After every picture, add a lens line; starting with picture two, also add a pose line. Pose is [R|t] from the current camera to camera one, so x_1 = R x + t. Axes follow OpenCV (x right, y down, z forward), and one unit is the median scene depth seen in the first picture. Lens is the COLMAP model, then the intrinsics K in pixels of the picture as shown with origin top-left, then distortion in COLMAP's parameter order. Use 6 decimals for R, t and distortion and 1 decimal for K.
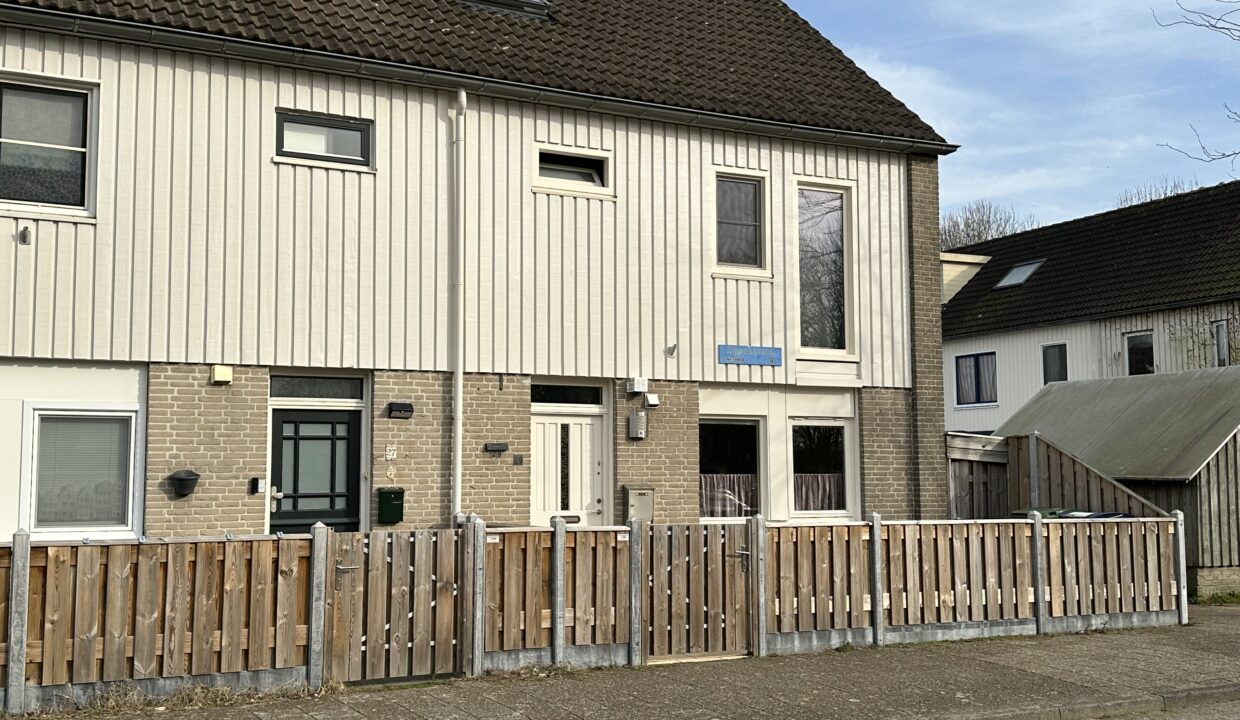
lens RADIAL K [[1279.7, 0, 620.2], [0, 1279.7, 357.4], [0, 0, 1]] dist [0.117612, 0.000000]
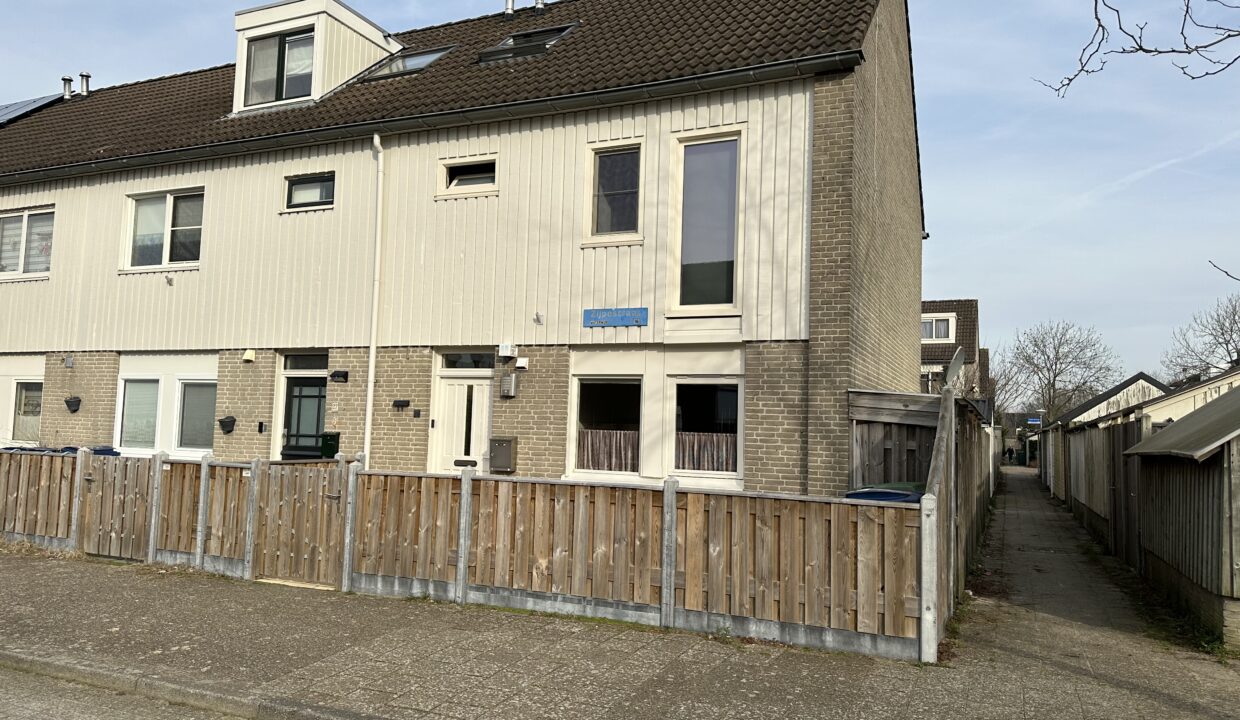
lens RADIAL K [[859.1, 0, 619.6], [0, 859.1, 364.0], [0, 0, 1]] dist [0.074190, -0.015895]
pose [[0.631975, -0.037625, -0.774075, 0.723561], [0.040185, 0.999068, -0.015753, 0.053500], [0.773946, -0.021151, 0.632898, 0.626969]]
